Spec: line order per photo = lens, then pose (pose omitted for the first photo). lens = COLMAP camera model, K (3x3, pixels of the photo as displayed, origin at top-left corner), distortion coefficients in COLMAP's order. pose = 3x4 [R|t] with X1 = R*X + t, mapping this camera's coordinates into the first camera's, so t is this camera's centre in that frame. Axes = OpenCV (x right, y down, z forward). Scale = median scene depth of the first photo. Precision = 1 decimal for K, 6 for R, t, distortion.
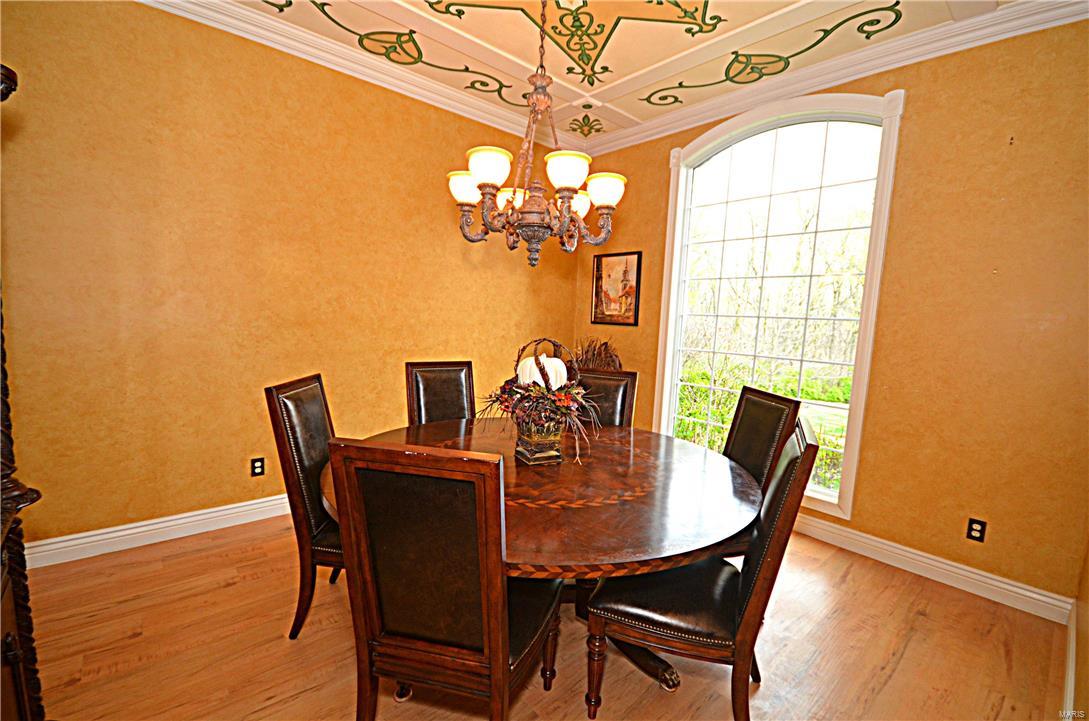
lens RADIAL K [[478.1, 0, 547.8], [0, 478.1, 366.3], [0, 0, 1]] dist [0.019674, -0.017442]
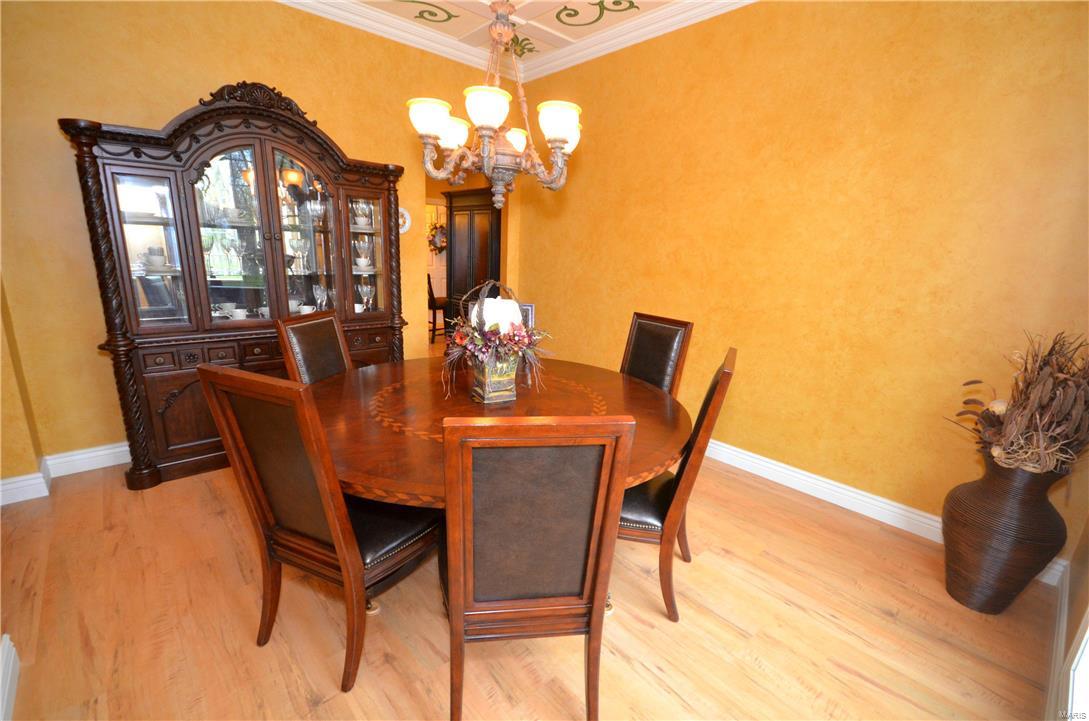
lens RADIAL K [[478.1, 0, 547.8], [0, 478.1, 366.3], [0, 0, 1]] dist [0.019674, -0.017442]
pose [[0.012602, 0.199711, -0.979774, 0.610222], [-0.149574, 0.969203, 0.195633, -0.056560], [0.988670, 0.144084, 0.042085, 0.658744]]
